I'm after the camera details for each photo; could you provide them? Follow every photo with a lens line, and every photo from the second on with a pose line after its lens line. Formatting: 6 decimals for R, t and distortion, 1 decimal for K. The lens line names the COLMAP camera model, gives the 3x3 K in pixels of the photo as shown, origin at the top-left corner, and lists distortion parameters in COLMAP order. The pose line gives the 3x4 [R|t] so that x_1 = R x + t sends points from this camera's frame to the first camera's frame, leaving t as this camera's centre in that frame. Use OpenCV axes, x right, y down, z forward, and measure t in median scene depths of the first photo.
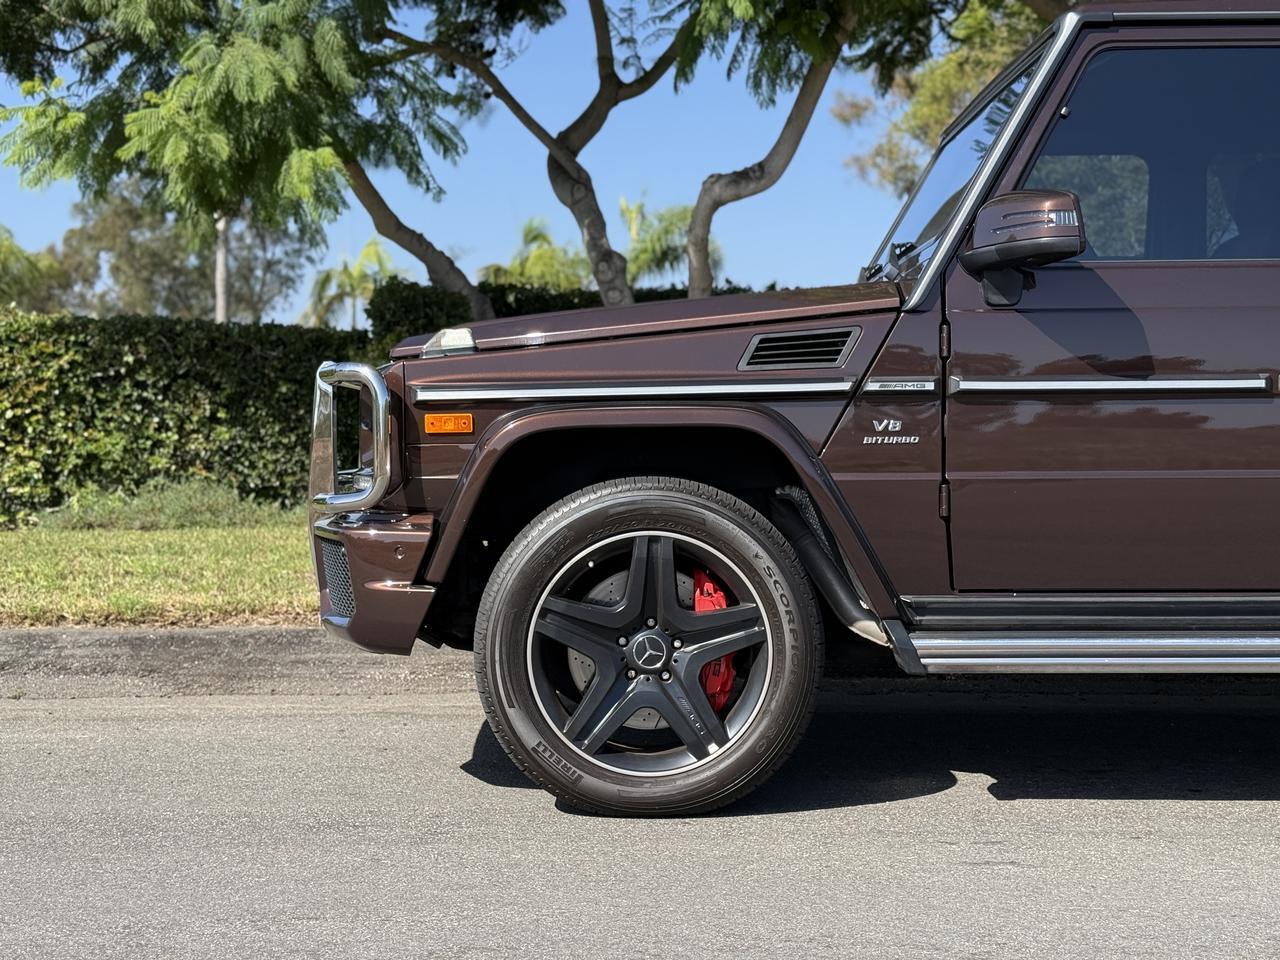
lens RADIAL K [[1522.8, 0, 643.7], [0, 1522.8, 483.3], [0, 0, 1]] dist [0.108443, -0.215028]
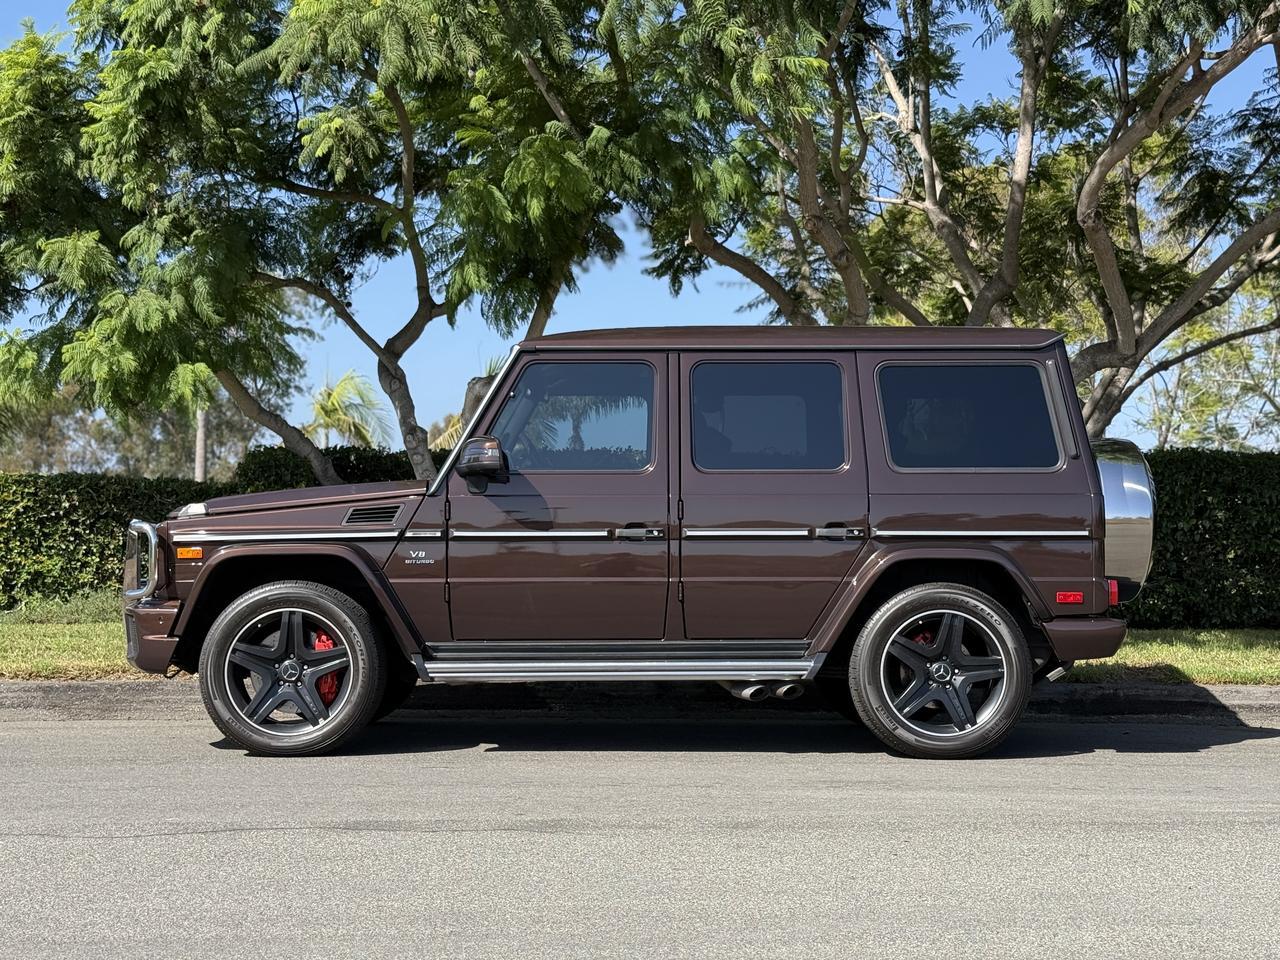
lens RADIAL K [[1522.8, 0, 643.7], [0, 1522.8, 483.3], [0, 0, 1]] dist [0.108443, -0.215028]
pose [[0.999998, 0.001751, 0.000963, 0.213850], [-0.001668, 0.996814, -0.079742, 0.012910], [-0.001100, 0.079740, 0.996815, -0.454594]]
